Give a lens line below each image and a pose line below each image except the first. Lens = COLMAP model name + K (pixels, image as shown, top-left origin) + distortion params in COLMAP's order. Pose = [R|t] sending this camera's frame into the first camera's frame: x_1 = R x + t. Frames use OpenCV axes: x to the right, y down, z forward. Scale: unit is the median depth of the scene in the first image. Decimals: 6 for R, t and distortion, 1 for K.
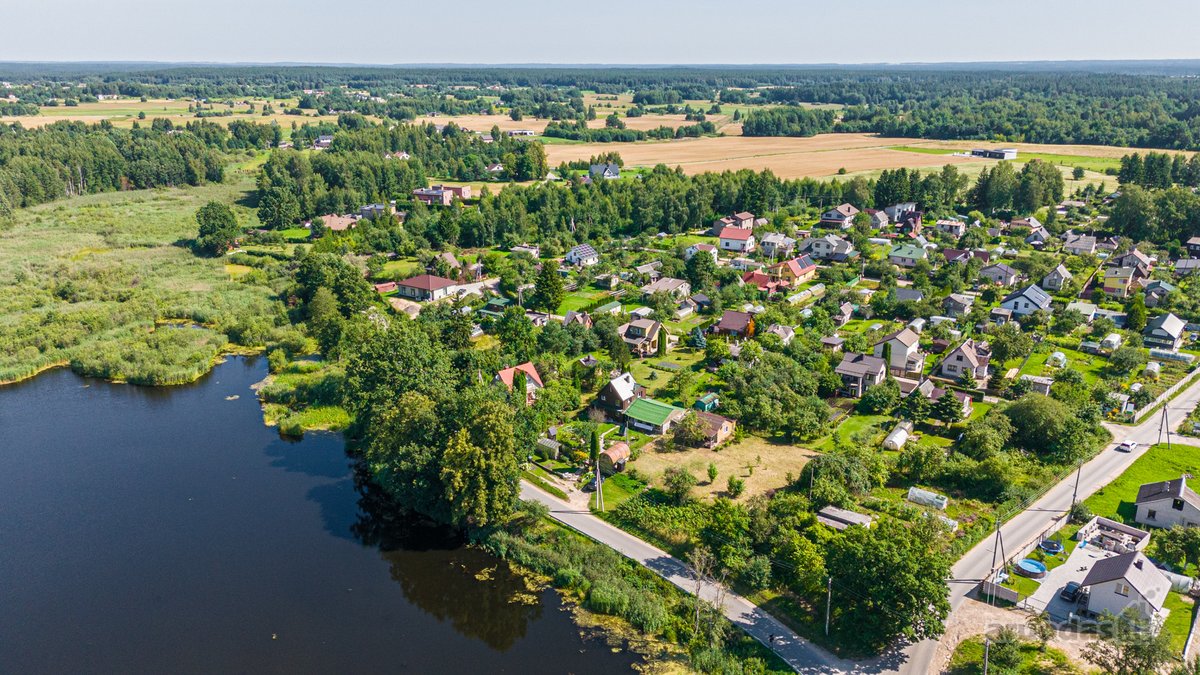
lens RADIAL K [[883.9, 0, 600.6], [0, 883.9, 331.3], [0, 0, 1]] dist [0.078943, -0.083279]
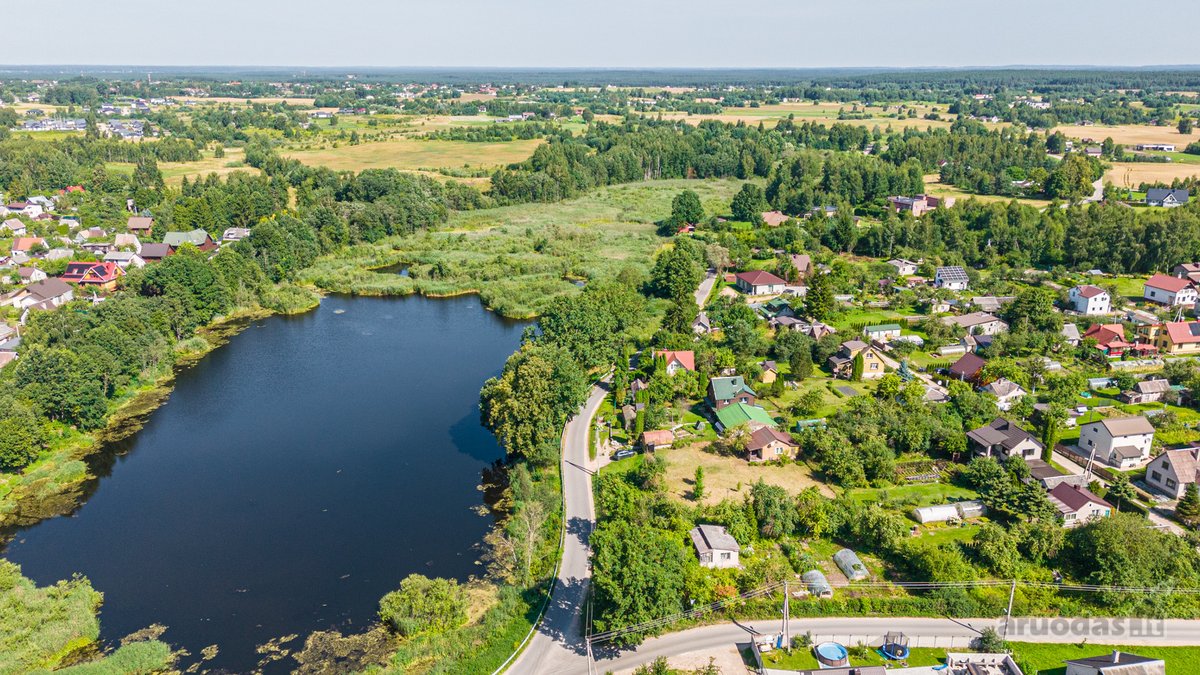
lens RADIAL K [[883.9, 0, 597.0], [0, 883.9, 340.3], [0, 0, 1]] dist [0.078943, -0.083279]
pose [[0.732495, 0.198472, -0.651199, 0.412087], [-0.195048, 0.977642, 0.078567, -0.030736], [0.652232, 0.069466, 0.754830, 0.082092]]
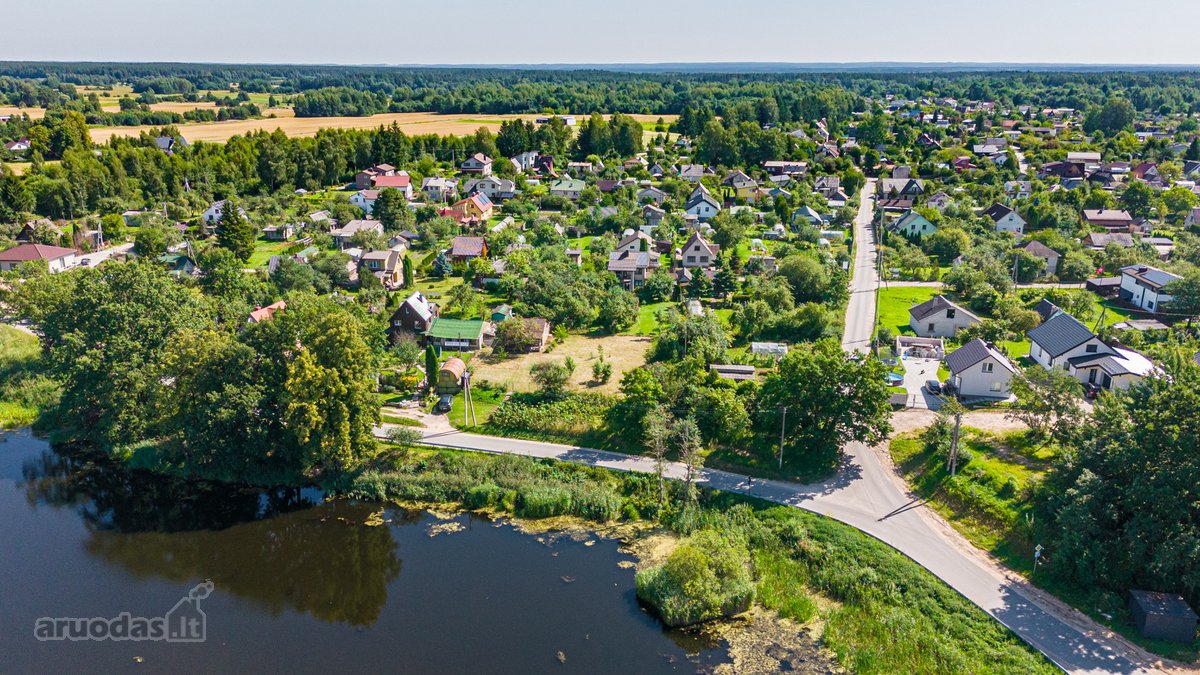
lens RADIAL K [[883.9, 0, 602.6], [0, 883.9, 340.2], [0, 0, 1]] dist [0.078943, -0.083279]
pose [[0.864235, -0.148107, 0.480793, -0.172239], [0.144249, 0.988508, 0.045217, 0.058645], [-0.481965, 0.030276, 0.875667, 0.107437]]
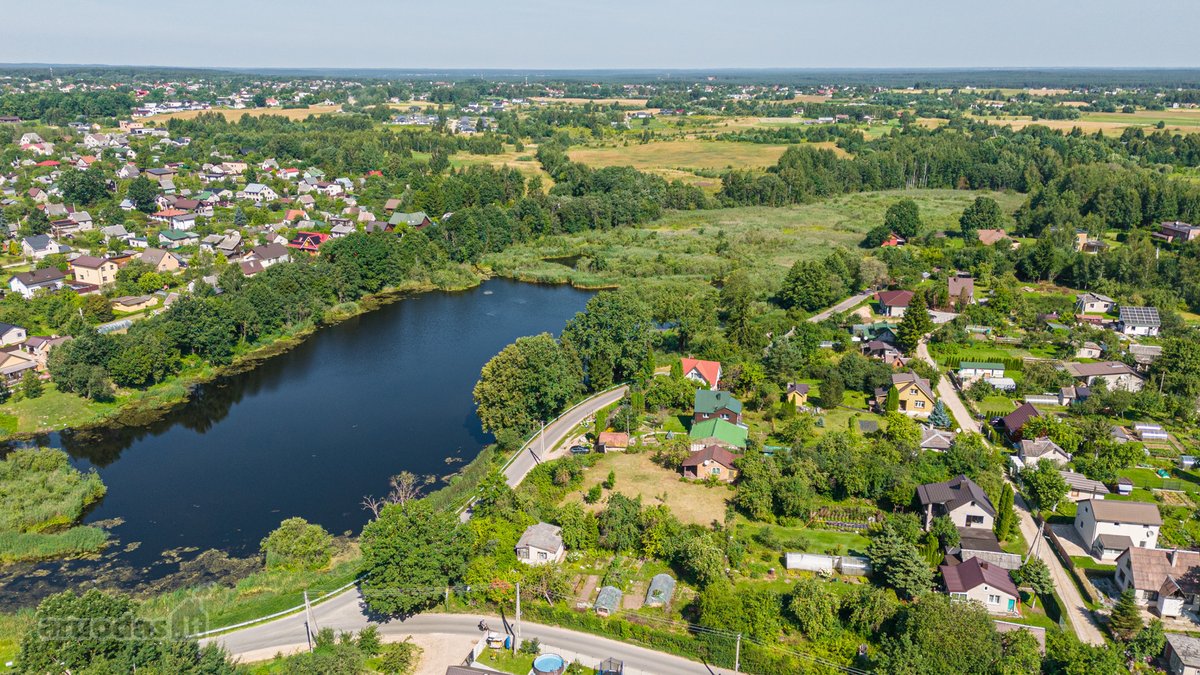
lens RADIAL K [[883.9, 0, 594.5], [0, 883.9, 339.0], [0, 0, 1]] dist [0.078943, -0.083279]
pose [[0.415882, 0.263510, -0.870405, 0.583946], [-0.262423, 0.951160, 0.162572, -0.093832], [0.870733, 0.160803, 0.464721, 0.294637]]
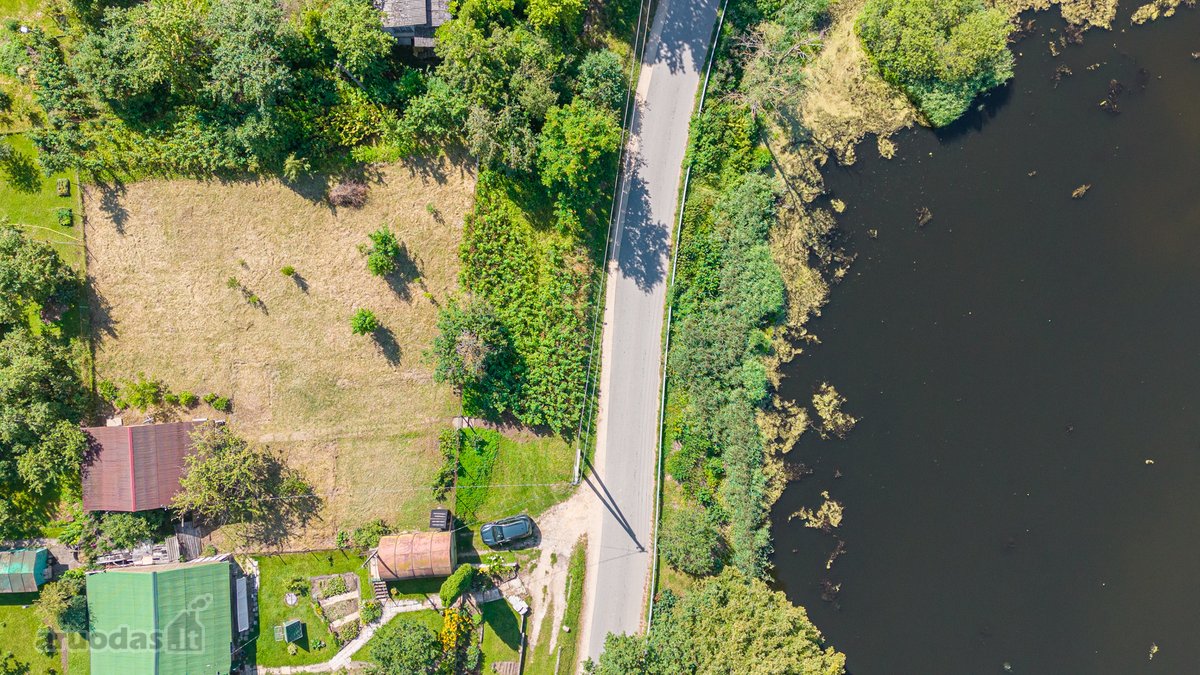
lens RADIAL K [[883.9, 0, 569.7], [0, 883.9, 319.9], [0, 0, 1]] dist [0.078943, -0.083279]
pose [[-0.637835, -0.770122, 0.008858, 0.034014], [0.233767, -0.182628, 0.954987, -0.152713], [-0.733839, 0.611195, 0.296515, 0.478149]]
